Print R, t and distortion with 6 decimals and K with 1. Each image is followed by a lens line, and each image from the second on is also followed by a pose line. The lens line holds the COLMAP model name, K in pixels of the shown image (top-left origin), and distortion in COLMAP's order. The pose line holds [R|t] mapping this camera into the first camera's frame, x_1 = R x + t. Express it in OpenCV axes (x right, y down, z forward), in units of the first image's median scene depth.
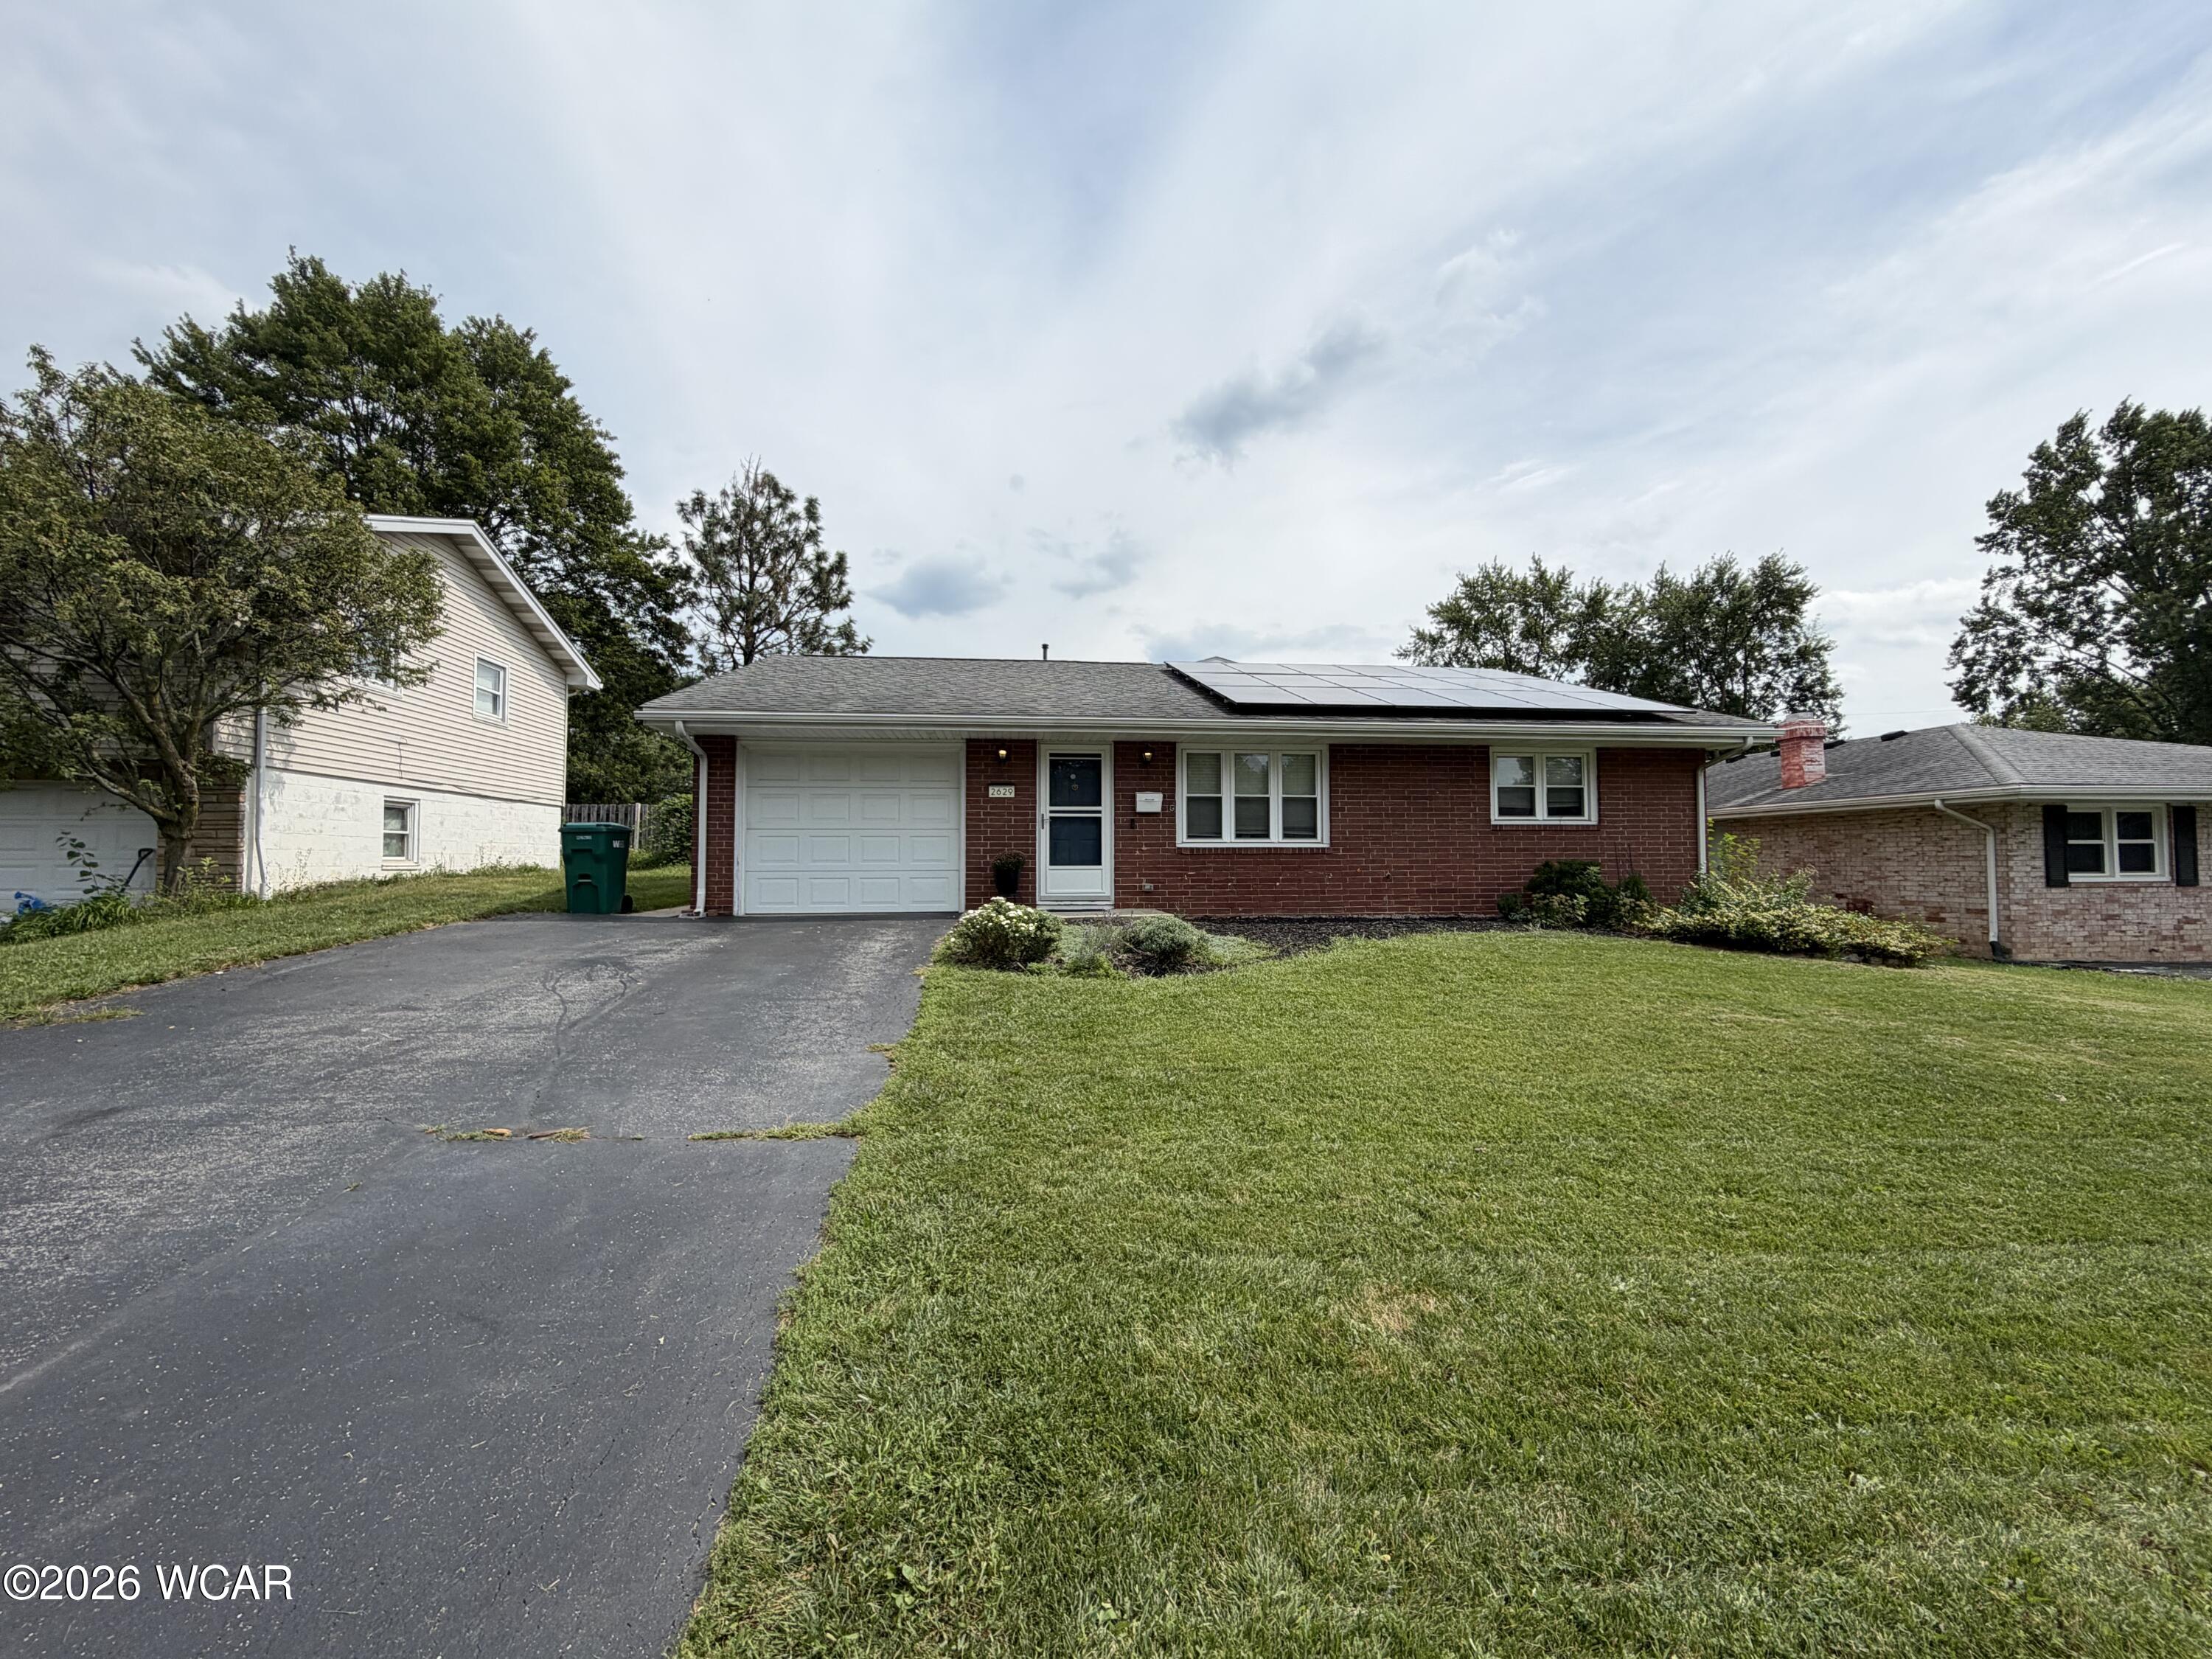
lens RADIAL K [[885.5, 0, 1111.2], [0, 885.5, 824.4], [0, 0, 1]] dist [-0.001581, -0.000556]
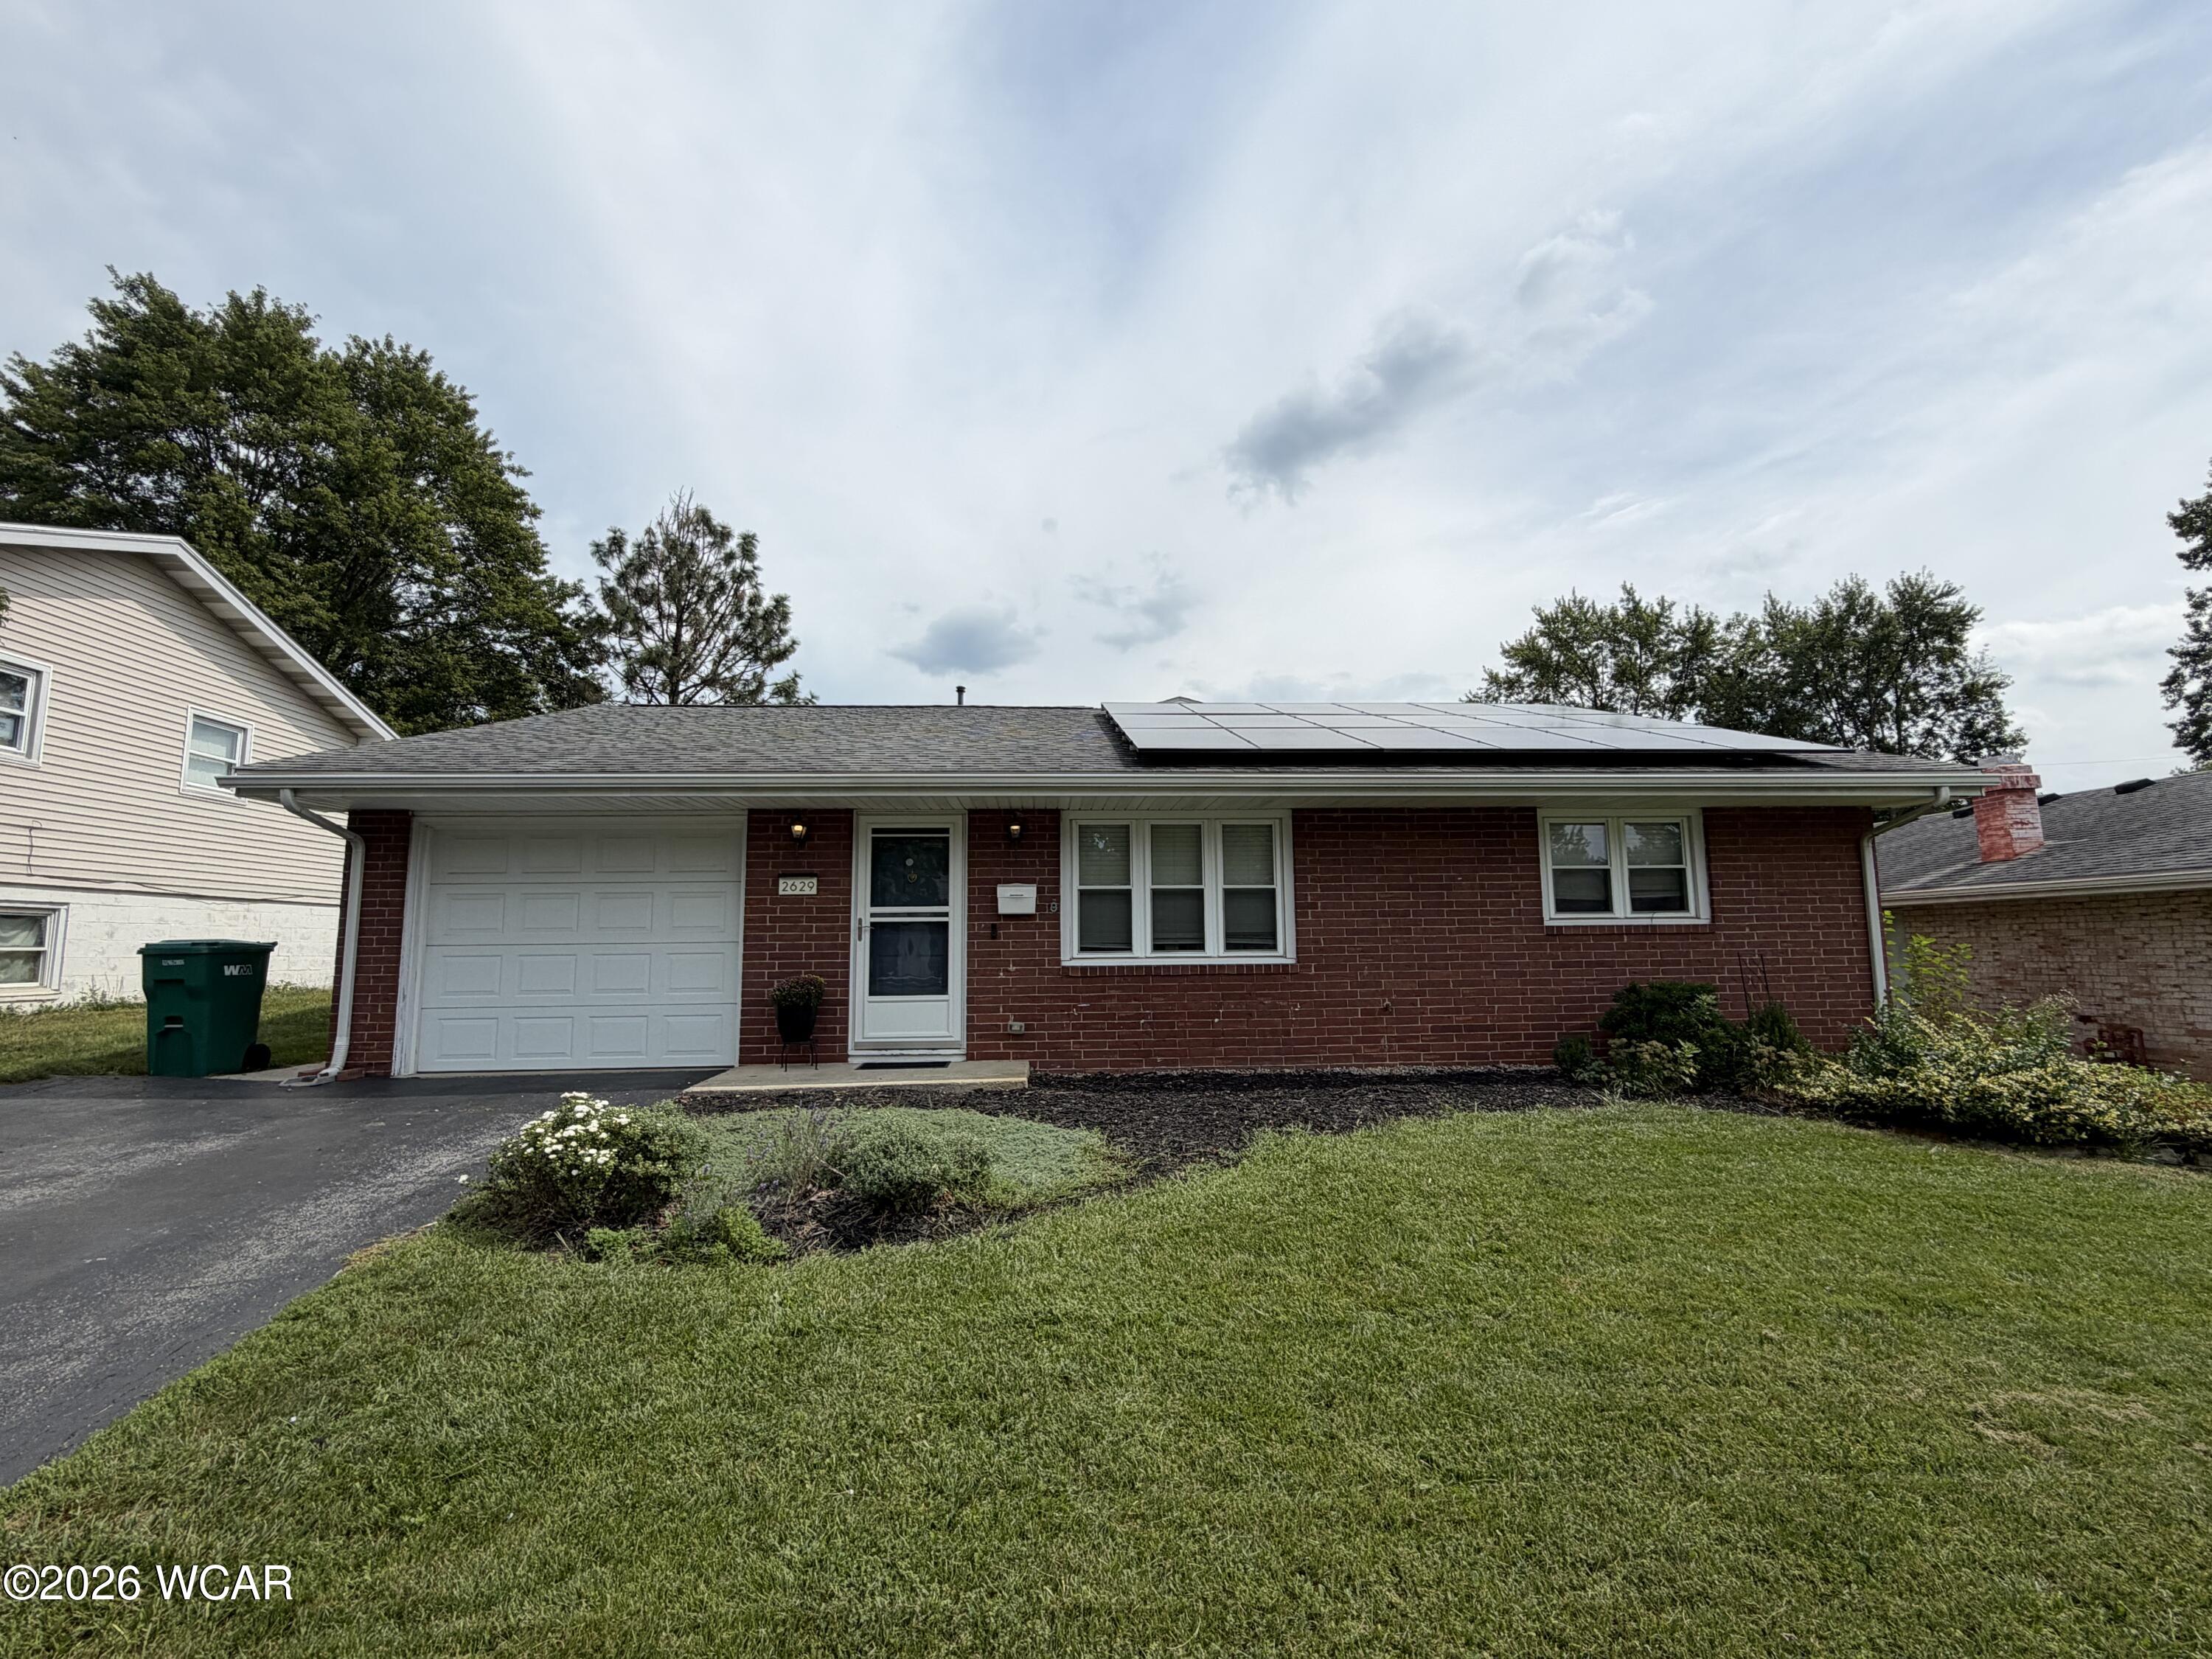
lens RADIAL K [[998.0, 0, 1110.0], [0, 998.0, 829.4], [0, 0, 1]] dist [-0.011780, 0.001392]
pose [[0.998551, -0.015279, -0.051593, 0.054137], [0.011214, 0.996876, -0.078182, -0.006646], [0.052626, 0.077490, 0.995603, 0.090513]]
